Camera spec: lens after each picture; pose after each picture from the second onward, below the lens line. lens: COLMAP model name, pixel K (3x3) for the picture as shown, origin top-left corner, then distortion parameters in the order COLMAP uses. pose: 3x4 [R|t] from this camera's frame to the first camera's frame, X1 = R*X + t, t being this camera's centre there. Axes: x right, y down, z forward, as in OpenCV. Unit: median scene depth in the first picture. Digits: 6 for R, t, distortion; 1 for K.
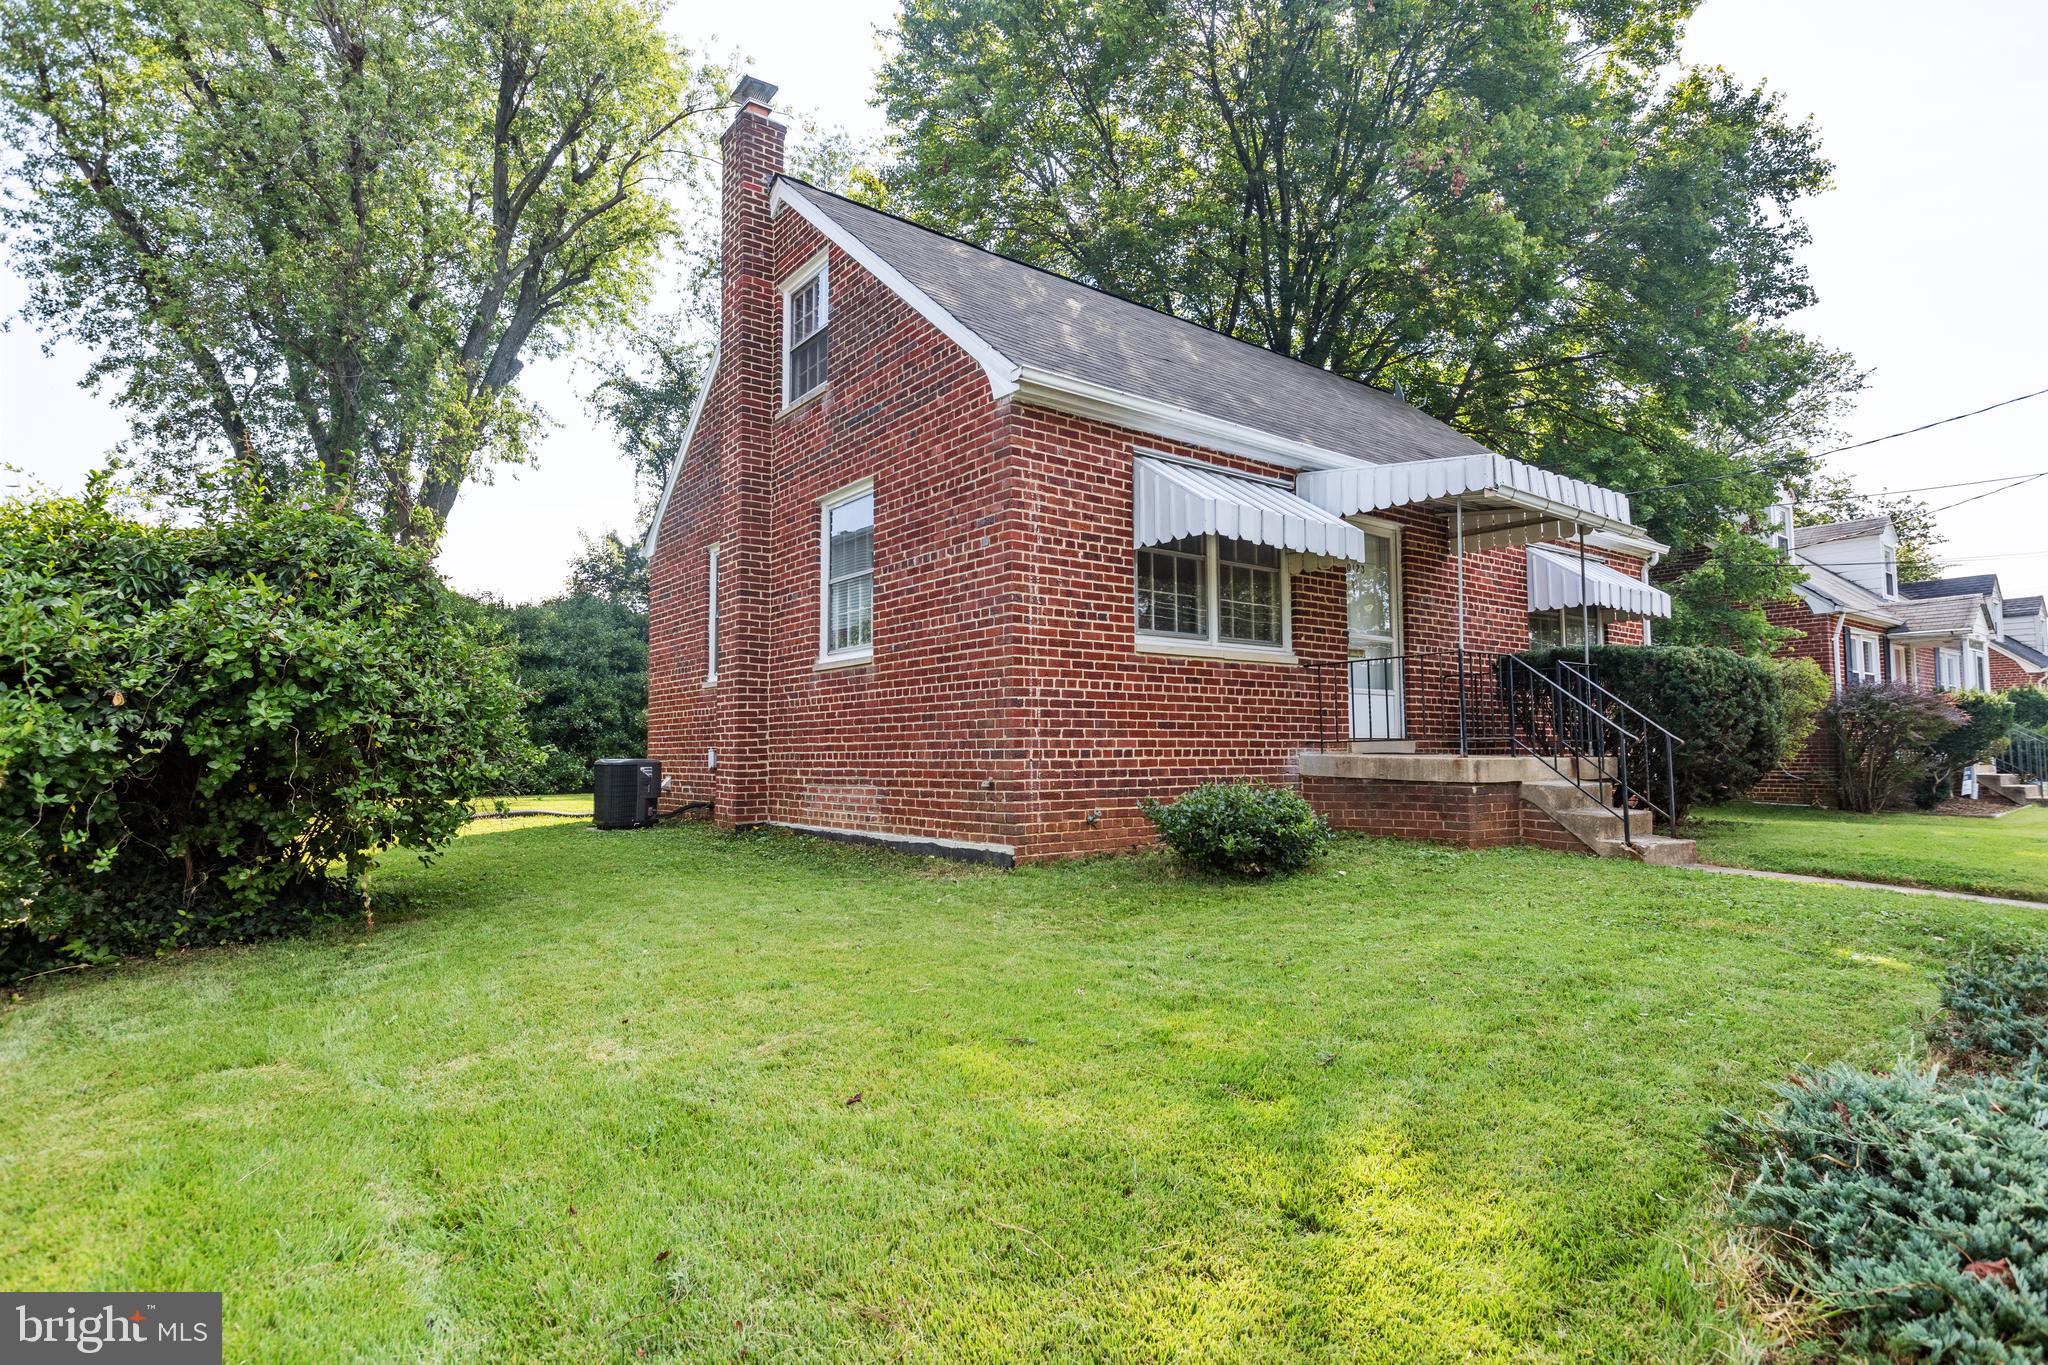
lens RADIAL K [[1091.7, 0, 1021.2], [0, 1091.7, 678.2], [0, 0, 1]] dist [-0.003647, 0.000258]
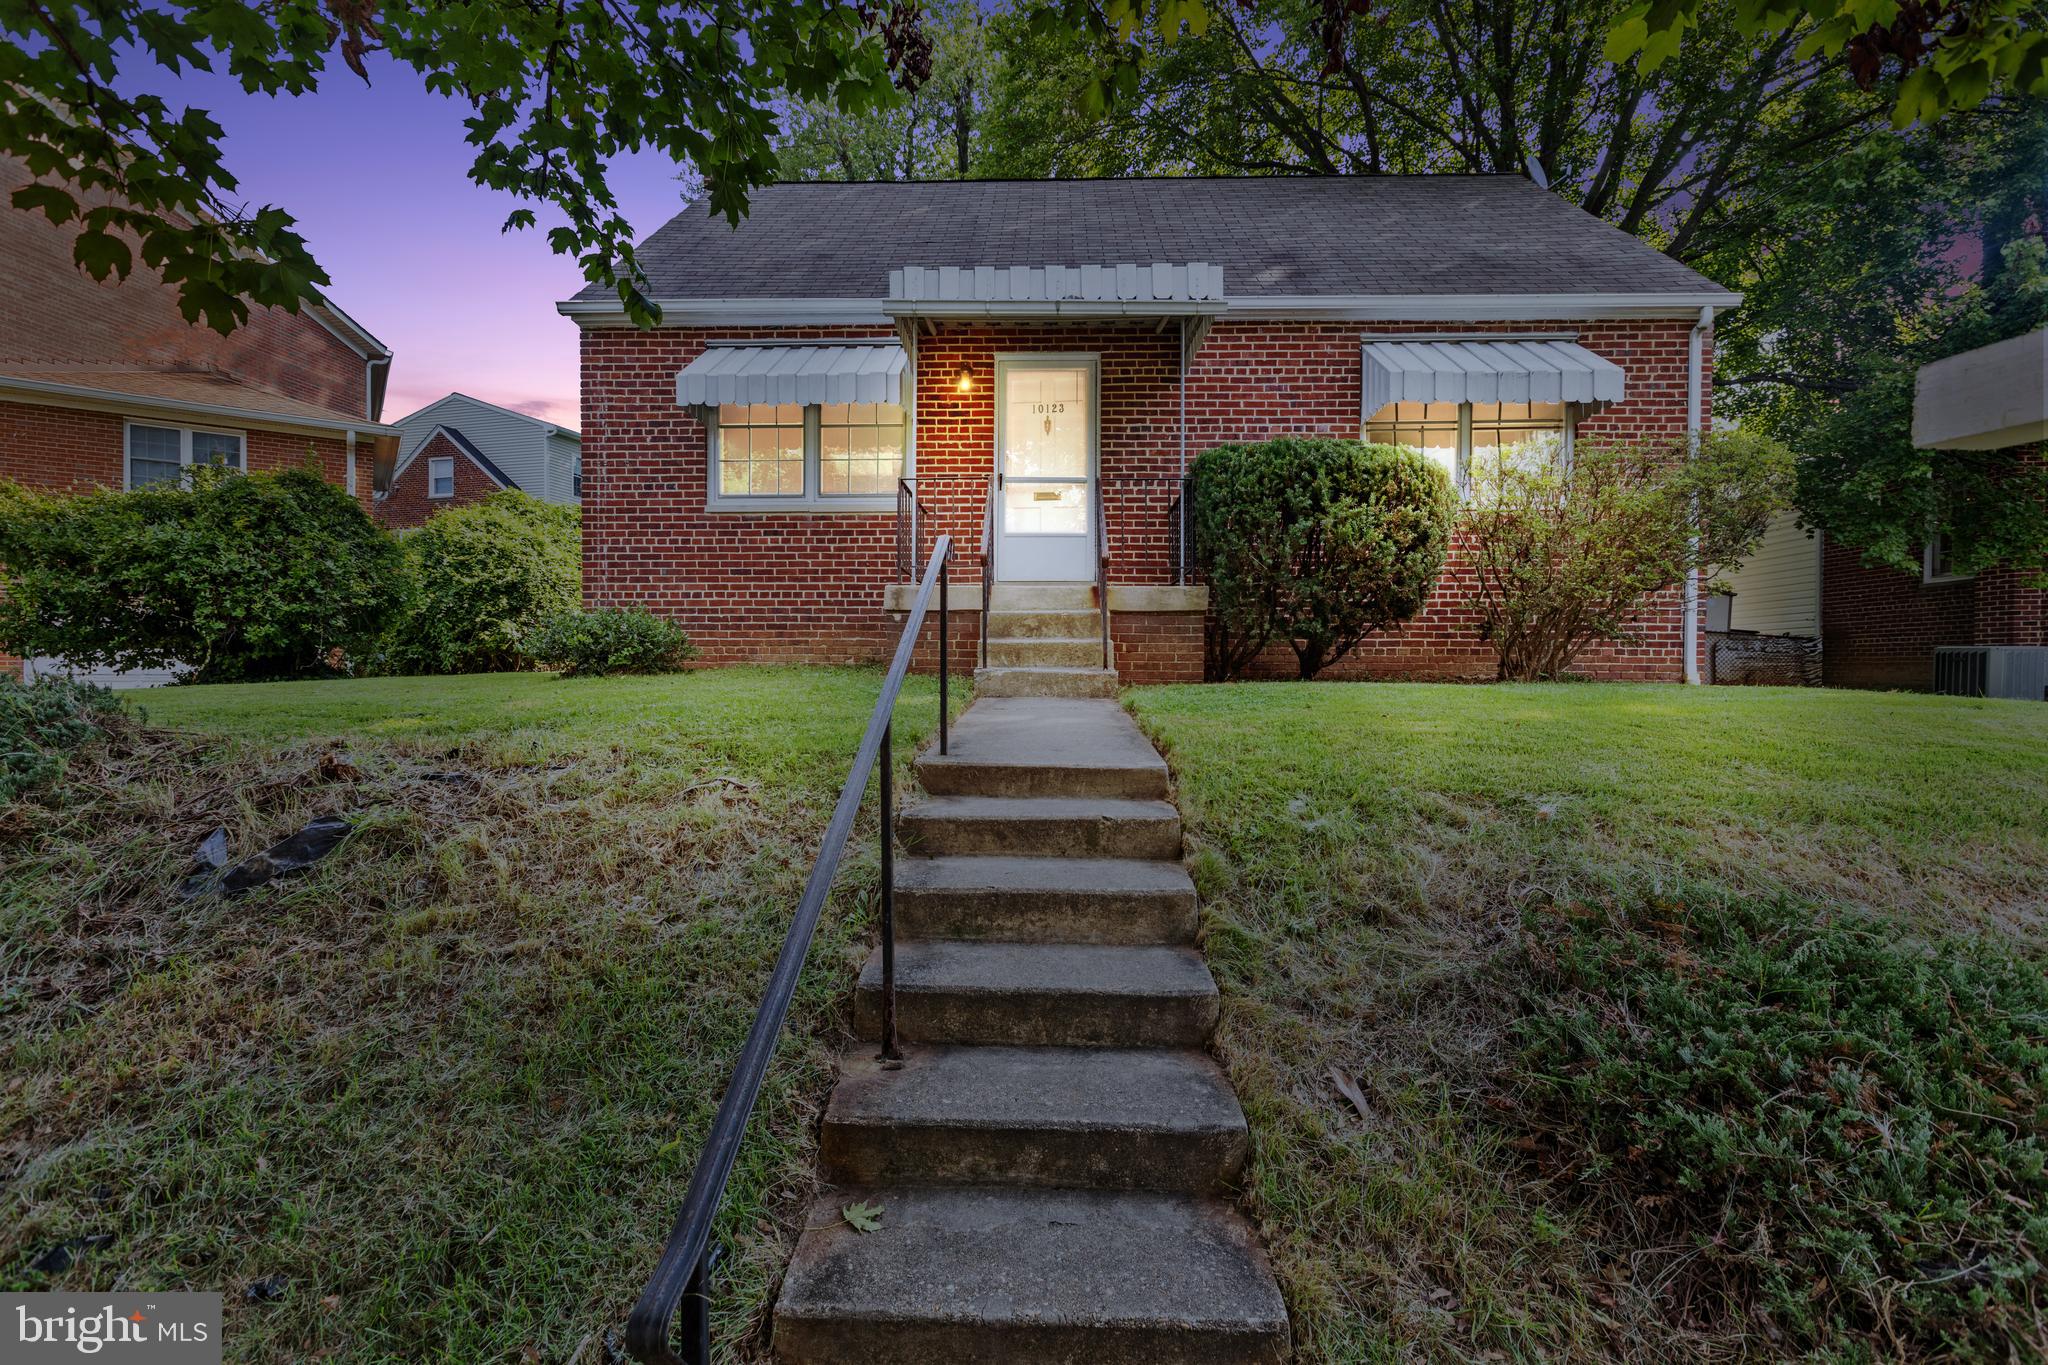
lens RADIAL K [[940.2, 0, 1024.5], [0, 940.2, 671.9], [0, 0, 1]] dist [-0.000251, -0.001886]
pose [[0.756824, 0.018189, -0.653366, 1.146825], [0.039878, 0.996466, 0.073934, 0.097161], [0.652401, -0.082010, 0.753423, 0.453598]]
